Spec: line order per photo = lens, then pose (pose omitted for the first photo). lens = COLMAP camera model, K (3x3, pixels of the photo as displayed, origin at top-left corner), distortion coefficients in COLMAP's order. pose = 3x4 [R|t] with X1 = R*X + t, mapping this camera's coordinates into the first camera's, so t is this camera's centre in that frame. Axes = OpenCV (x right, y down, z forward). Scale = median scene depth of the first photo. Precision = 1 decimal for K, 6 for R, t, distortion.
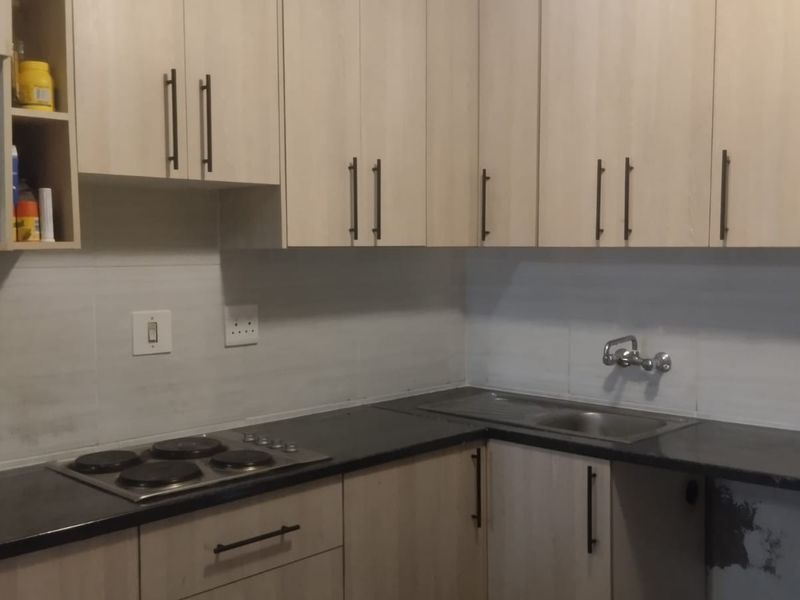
lens RADIAL K [[858.5, 0, 402.3], [0, 858.5, 306.1], [0, 0, 1]] dist [0.042292, 0.000000]
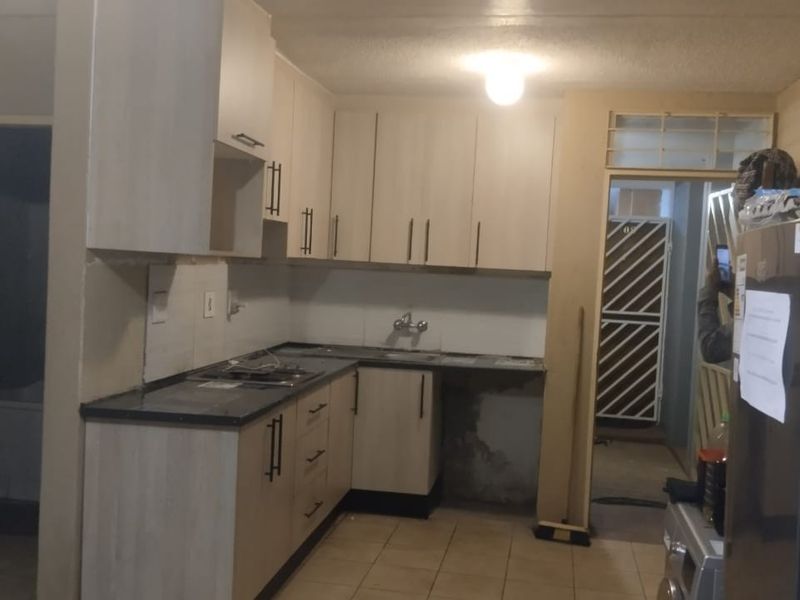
lens RADIAL K [[858.5, 0, 400.7], [0, 858.5, 297.9], [0, 0, 1]] dist [0.042292, 0.000000]
pose [[0.810539, 0.021580, 0.585286, -0.981814], [-0.013421, 0.999743, -0.018275, 0.045256], [-0.585530, 0.006957, 0.810621, -0.577639]]
